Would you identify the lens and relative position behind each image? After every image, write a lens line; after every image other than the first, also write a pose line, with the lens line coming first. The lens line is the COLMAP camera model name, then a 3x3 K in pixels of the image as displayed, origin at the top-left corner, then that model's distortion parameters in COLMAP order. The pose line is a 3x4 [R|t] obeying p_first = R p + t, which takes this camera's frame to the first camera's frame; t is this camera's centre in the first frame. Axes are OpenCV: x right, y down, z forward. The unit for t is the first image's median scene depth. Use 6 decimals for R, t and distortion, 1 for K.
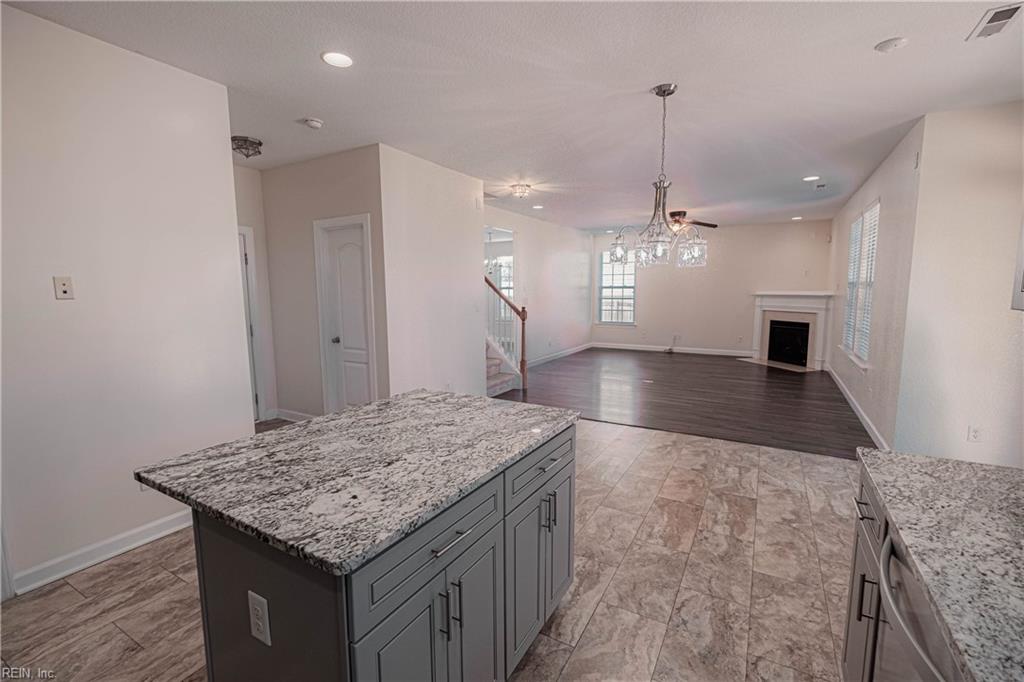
lens RADIAL K [[447.7, 0, 513.5], [0, 447.7, 342.5], [0, 0, 1]] dist [-0.001473, -0.001458]
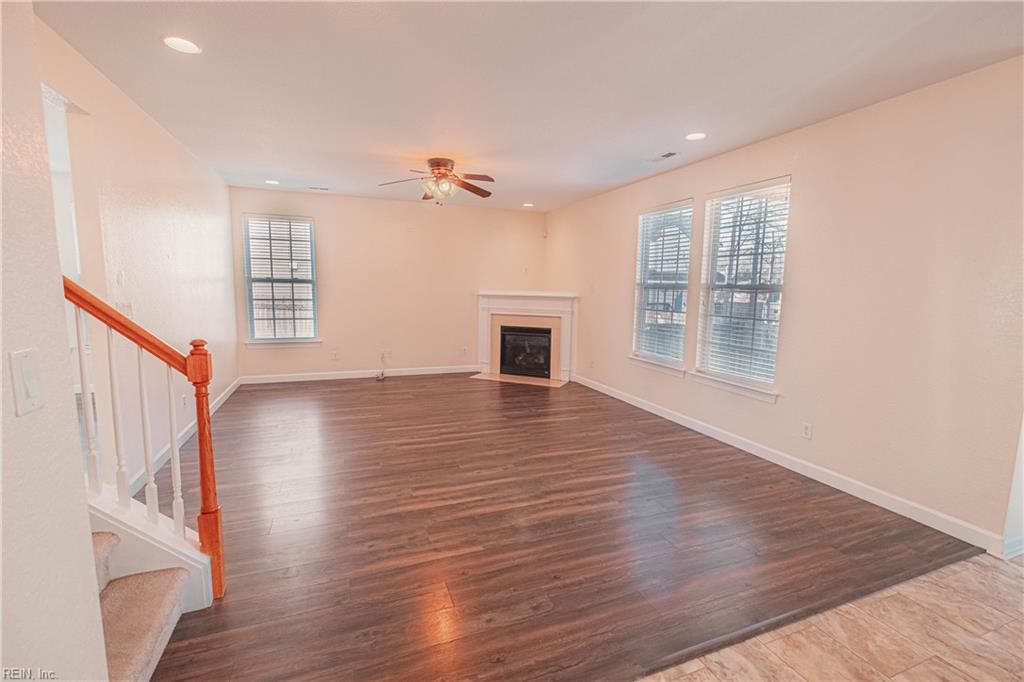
lens RADIAL K [[447.7, 0, 514.1], [0, 447.7, 343.5], [0, 0, 1]] dist [-0.001473, -0.001458]
pose [[0.624583, -0.080768, 0.776770, -0.065653], [0.071260, 0.996382, 0.046305, -0.063103], [-0.777700, 0.026431, 0.628079, 0.536598]]
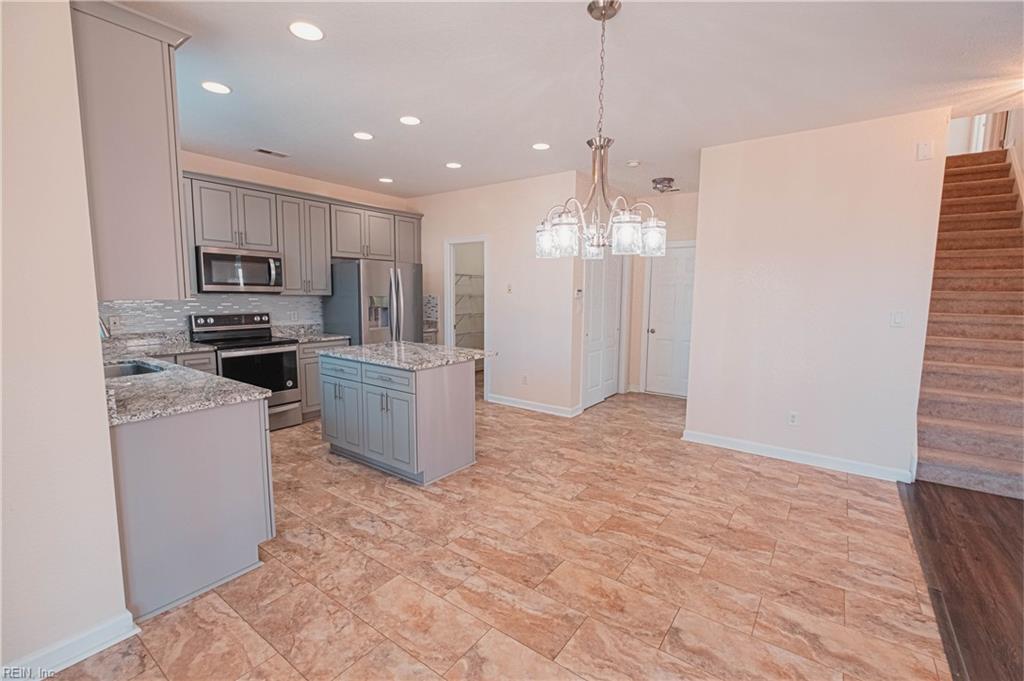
lens RADIAL K [[447.7, 0, 512.9], [0, 447.7, 338.7], [0, 0, 1]] dist [-0.001473, -0.001458]
pose [[-0.110951, 0.109565, -0.987768, 0.419330], [-0.126130, 0.984315, 0.123350, -0.045037], [0.985790, 0.138272, -0.095391, 0.373779]]
